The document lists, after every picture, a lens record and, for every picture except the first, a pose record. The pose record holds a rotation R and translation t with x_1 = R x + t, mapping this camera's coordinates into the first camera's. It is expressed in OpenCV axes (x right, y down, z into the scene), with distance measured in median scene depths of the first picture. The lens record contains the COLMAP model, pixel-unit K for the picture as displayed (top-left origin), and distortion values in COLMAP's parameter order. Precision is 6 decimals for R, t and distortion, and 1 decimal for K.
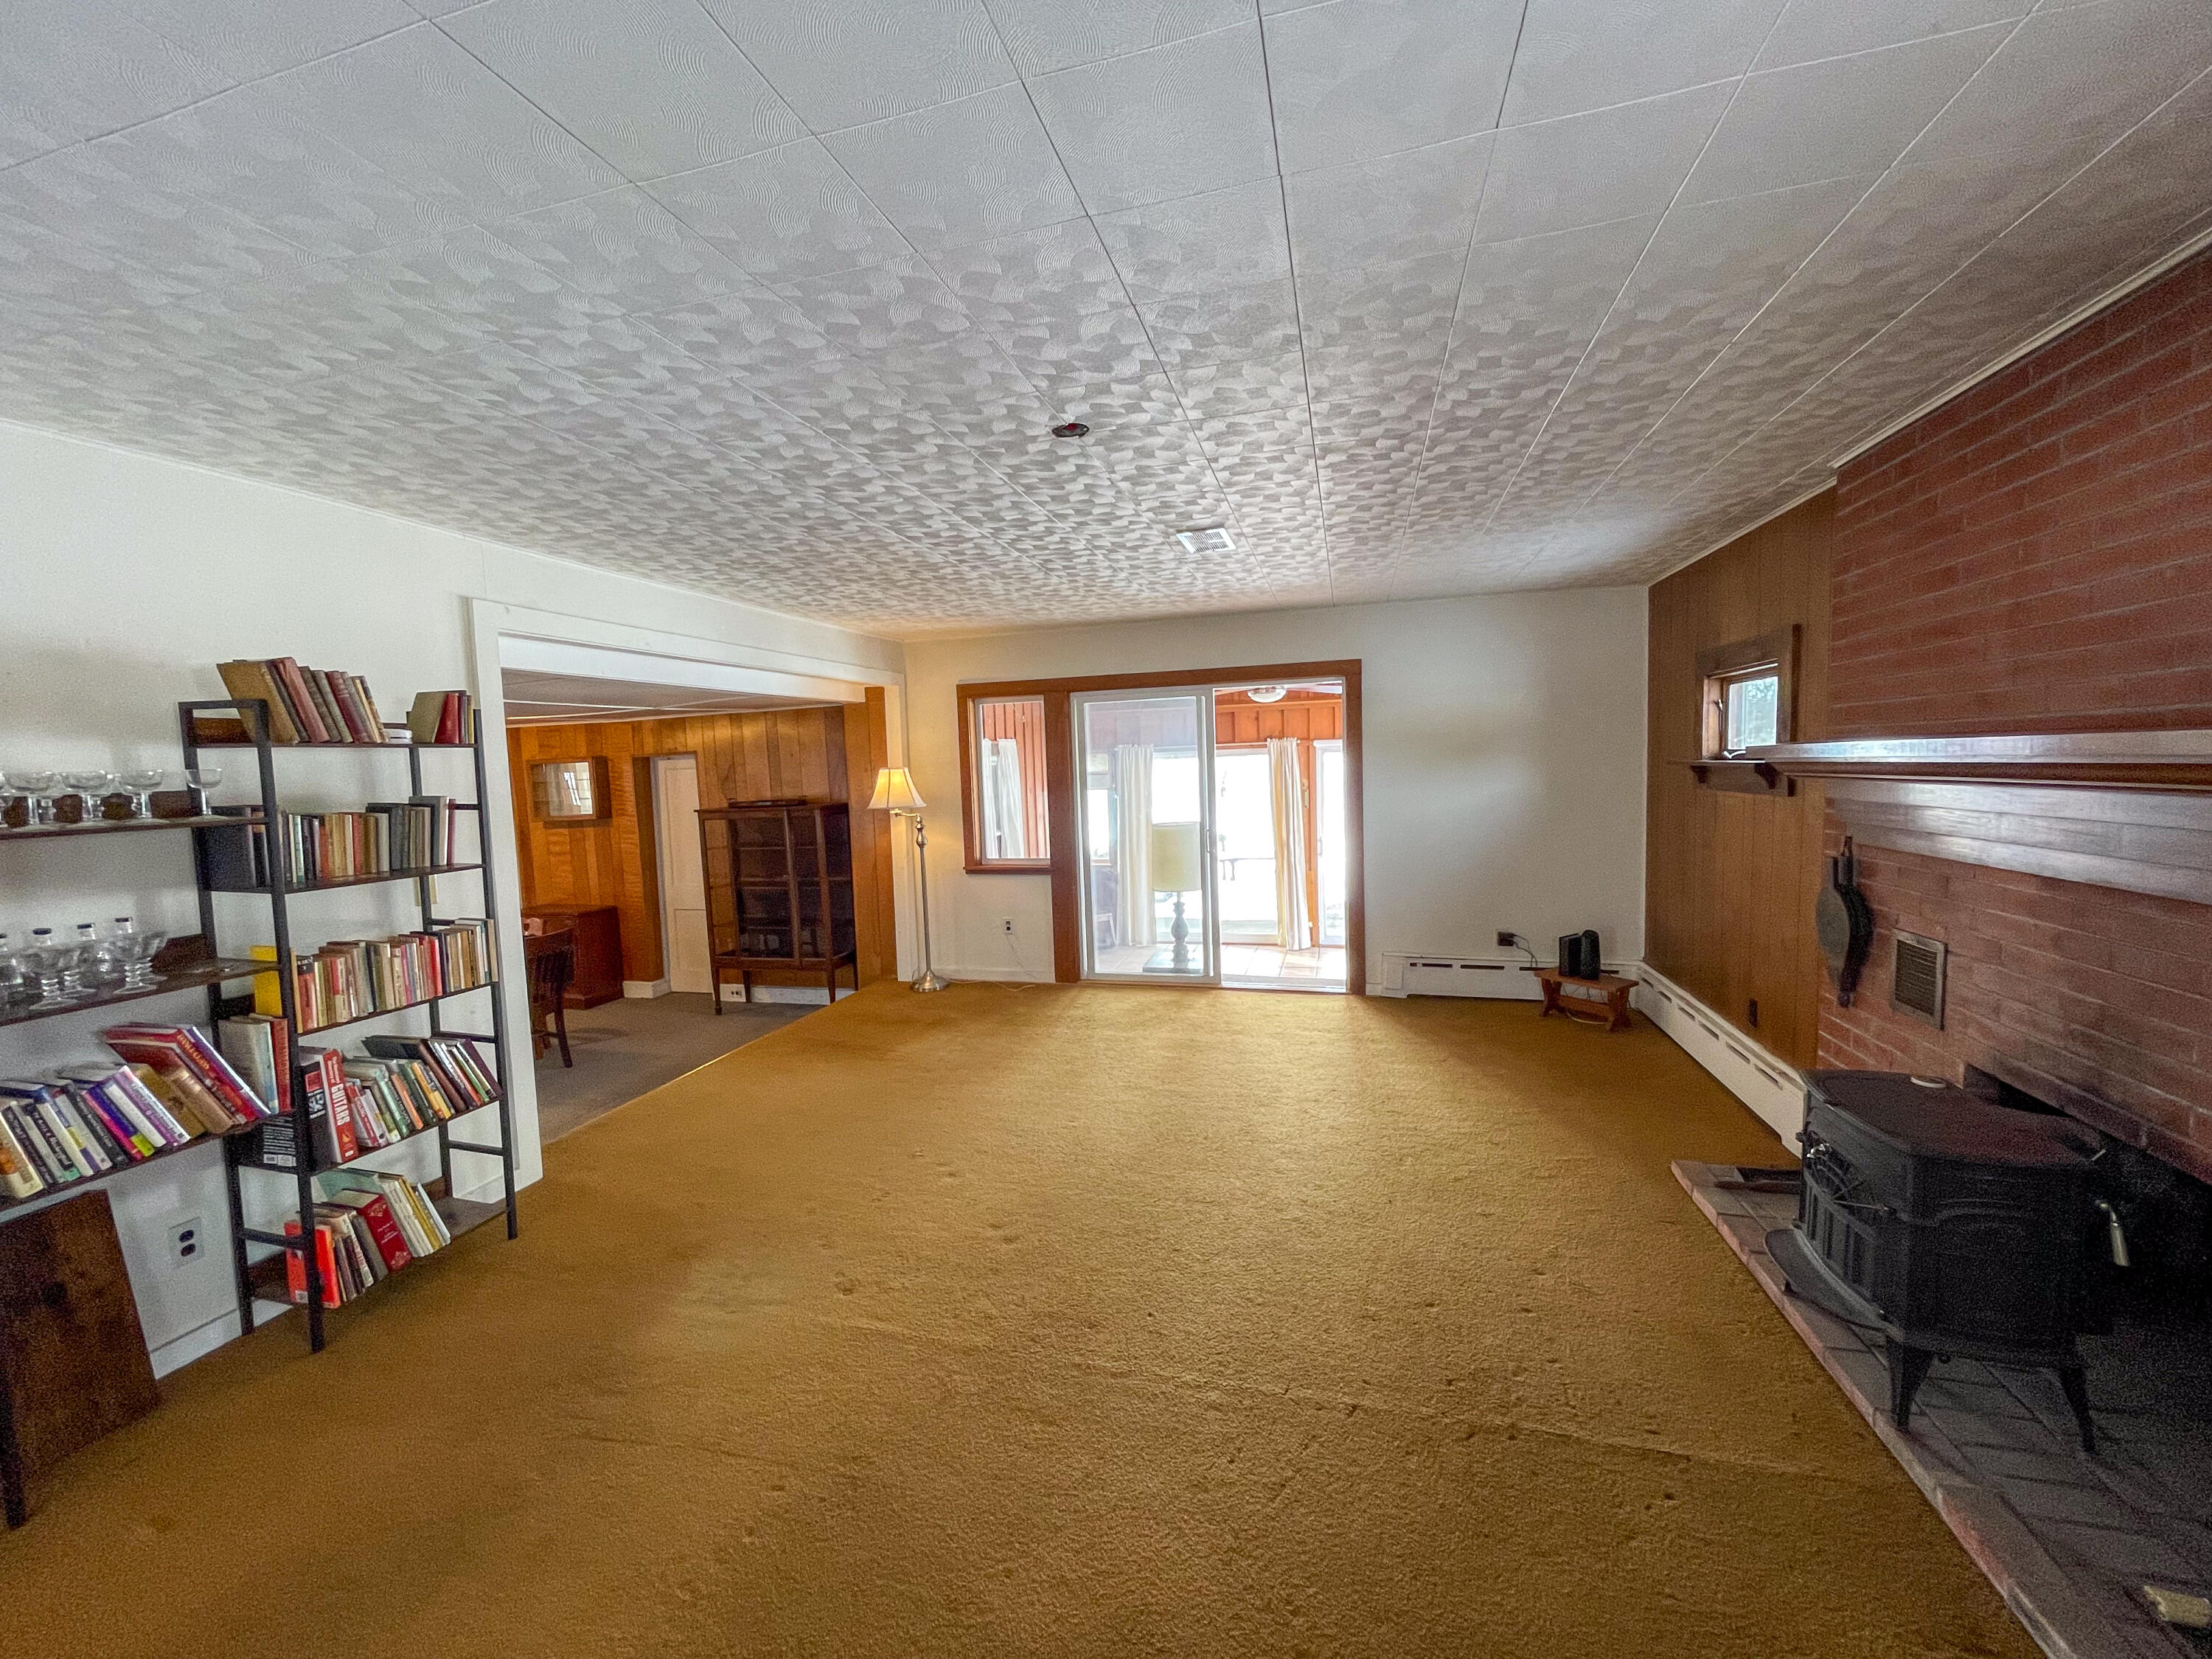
lens RADIAL K [[891.1, 0, 1096.6], [0, 891.1, 830.2], [0, 0, 1]] dist [0.000138, -0.000410]
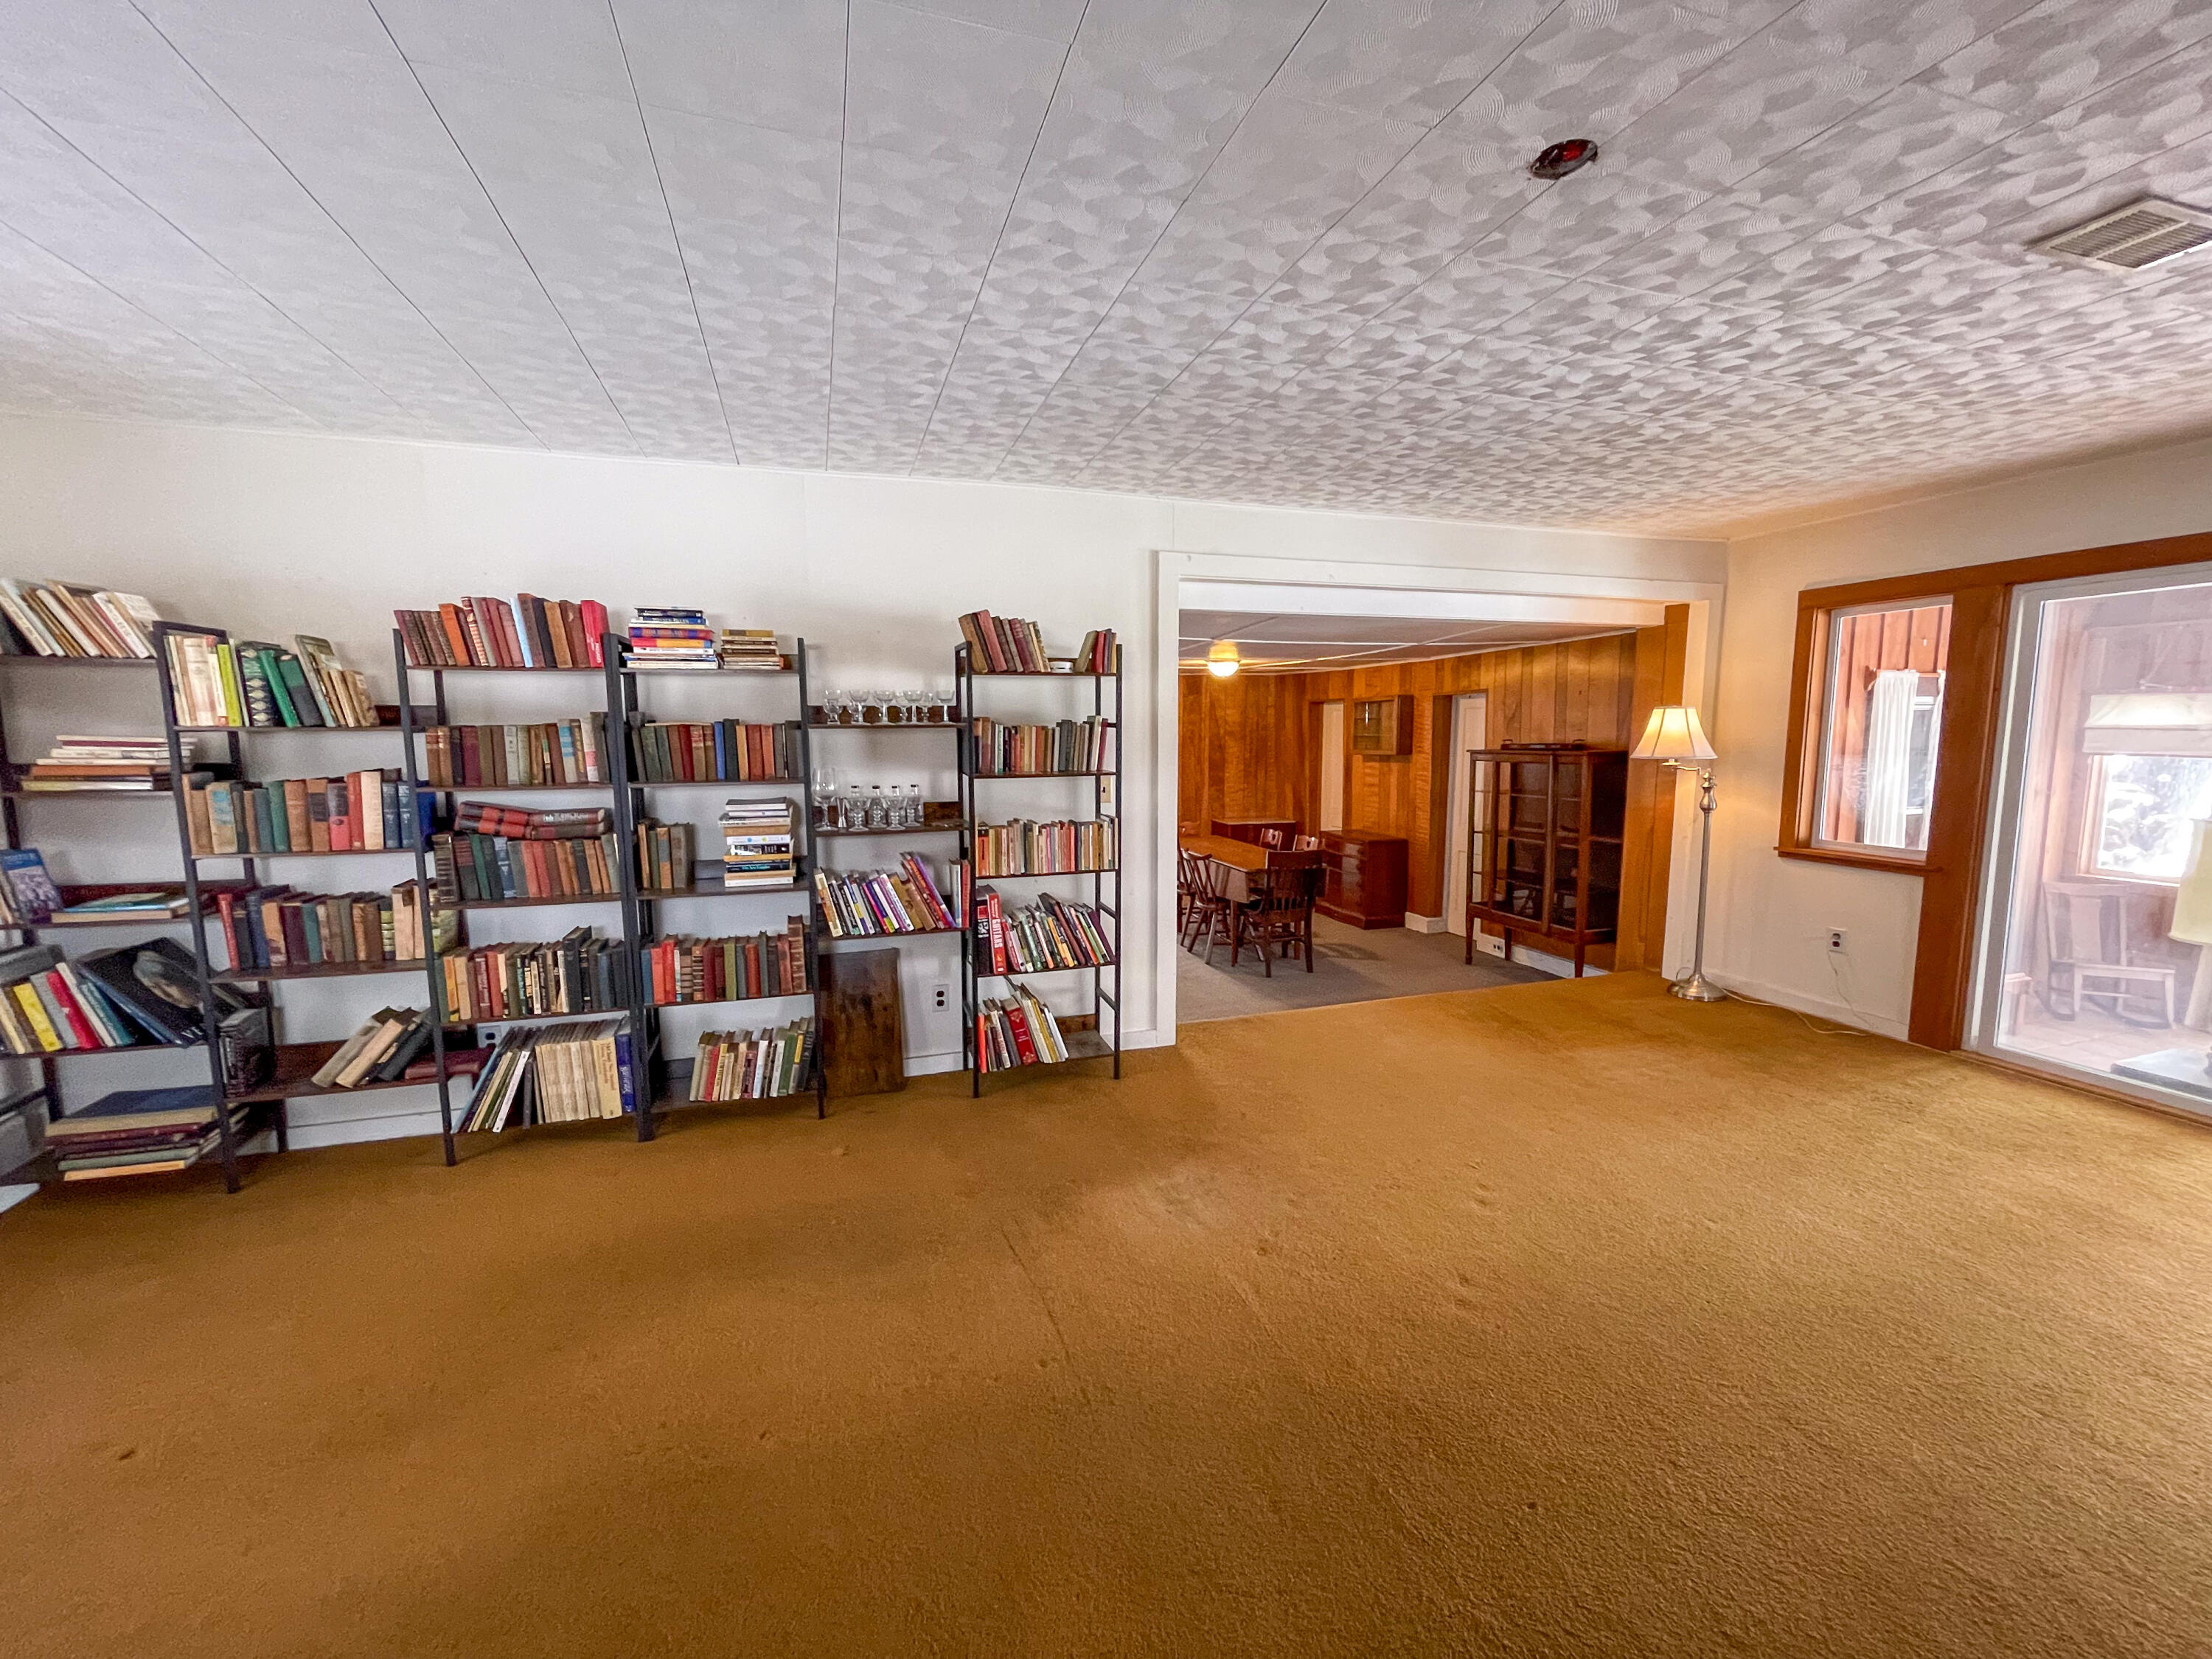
lens RADIAL K [[891.1, 0, 1096.6], [0, 891.1, 830.2], [0, 0, 1]] dist [0.000138, -0.000410]
pose [[0.550847, 0.125012, -0.825190, 0.269509], [-0.077195, 0.992112, 0.098769, -0.001711], [0.831028, 0.009294, 0.556152, 0.258270]]
